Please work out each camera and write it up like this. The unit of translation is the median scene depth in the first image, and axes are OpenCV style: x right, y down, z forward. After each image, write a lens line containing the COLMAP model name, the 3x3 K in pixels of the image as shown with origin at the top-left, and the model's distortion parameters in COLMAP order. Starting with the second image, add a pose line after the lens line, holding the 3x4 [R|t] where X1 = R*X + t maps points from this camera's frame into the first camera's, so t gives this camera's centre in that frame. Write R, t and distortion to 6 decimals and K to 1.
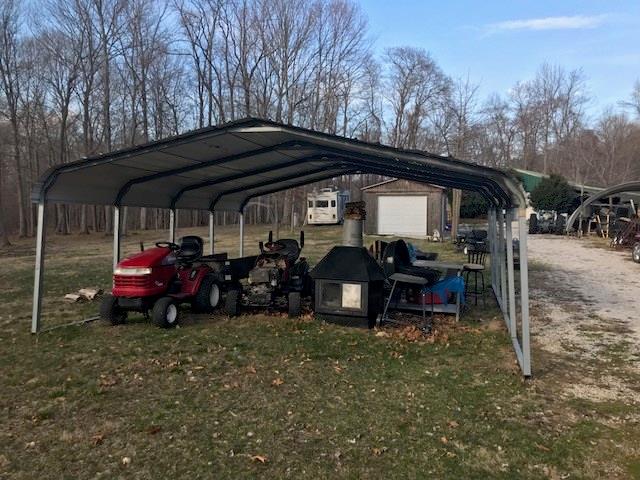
lens RADIAL K [[523.7, 0, 320.0], [0, 523.7, 241.1], [0, 0, 1]] dist [0.045016, -0.054924]
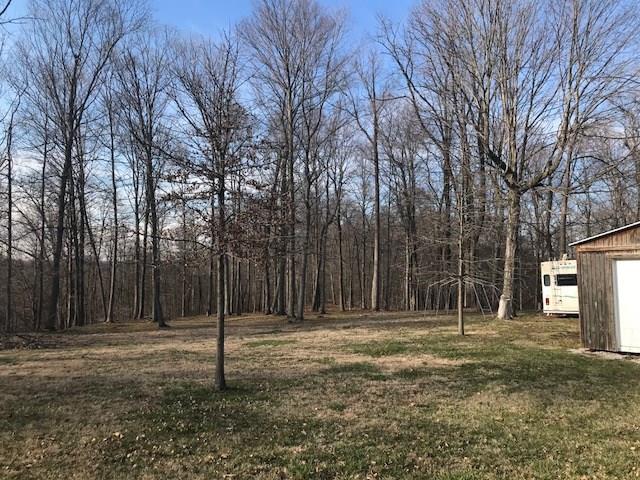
lens RADIAL K [[523.7, 0, 317.6], [0, 523.7, 237.0], [0, 0, 1]] dist [0.045016, -0.054924]
pose [[0.825650, -0.053602, -0.561631, 0.107471], [-0.034701, 0.988767, -0.145382, -0.023232], [0.563115, 0.139524, 0.814515, 0.358866]]
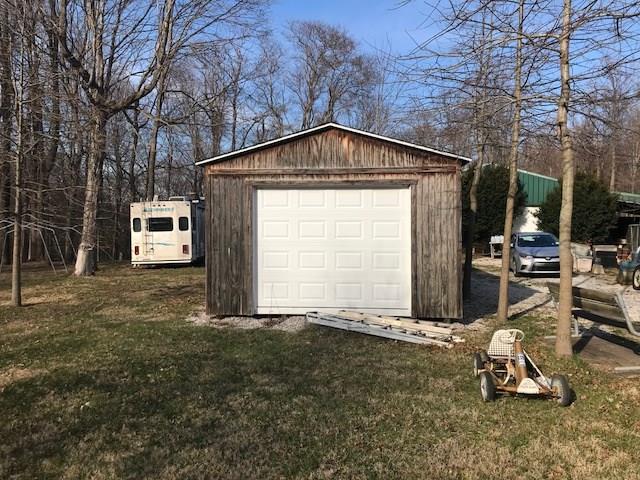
lens RADIAL K [[523.7, 0, 318.5], [0, 523.7, 234.4], [0, 0, 1]] dist [0.045016, -0.054924]
pose [[0.985409, -0.008339, 0.169997, 0.067021], [0.019337, 0.997817, -0.063141, -0.027309], [-0.169099, 0.065507, 0.983420, 0.487356]]
